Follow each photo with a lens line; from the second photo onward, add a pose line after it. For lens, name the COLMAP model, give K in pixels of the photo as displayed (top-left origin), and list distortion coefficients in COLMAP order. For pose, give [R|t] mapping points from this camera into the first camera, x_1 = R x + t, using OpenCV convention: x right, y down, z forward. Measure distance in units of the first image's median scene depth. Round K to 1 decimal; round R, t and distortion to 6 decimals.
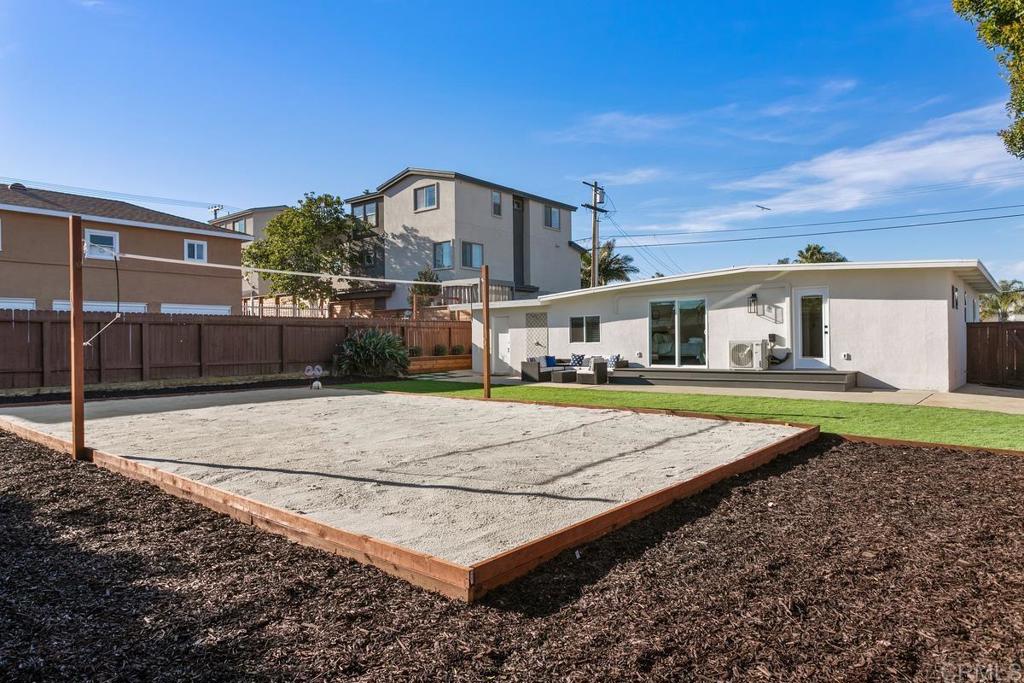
lens RADIAL K [[624.7, 0, 512.0], [0, 624.7, 341.5], [0, 0, 1]] dist [-0.000596, -0.000192]
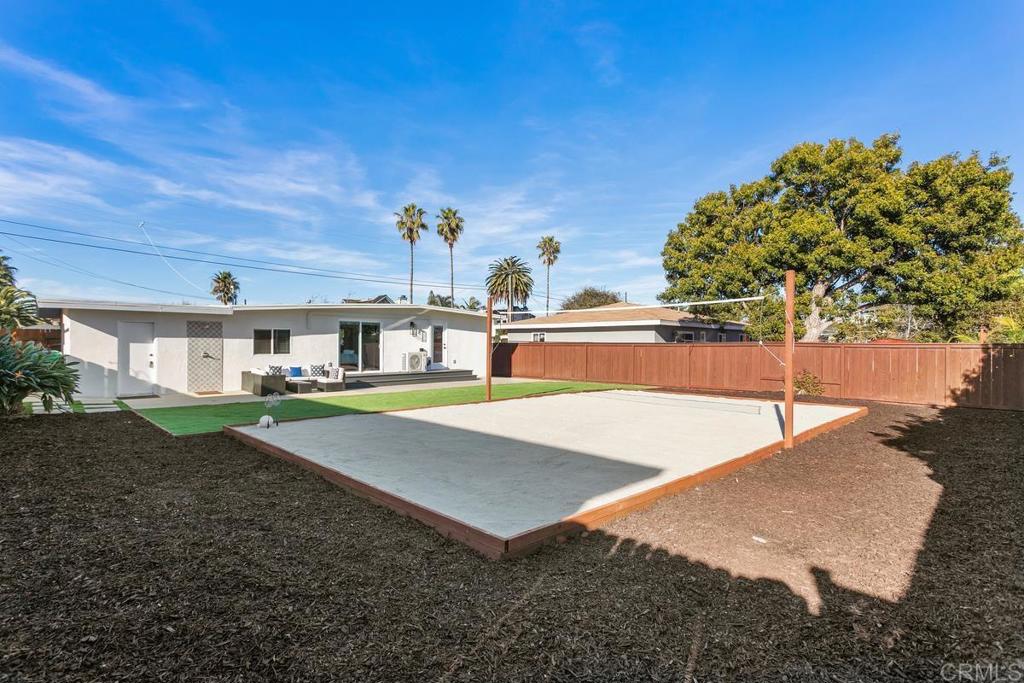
lens RADIAL K [[491.8, 0, 507.2], [0, 491.8, 340.9], [0, 0, 1]] dist [0.000454, 0.000184]
pose [[0.125068, 0.015628, 0.992025, -0.732445], [-0.006411, 0.999868, -0.014943, -0.012412], [-0.992128, -0.004491, 0.125151, 0.577958]]
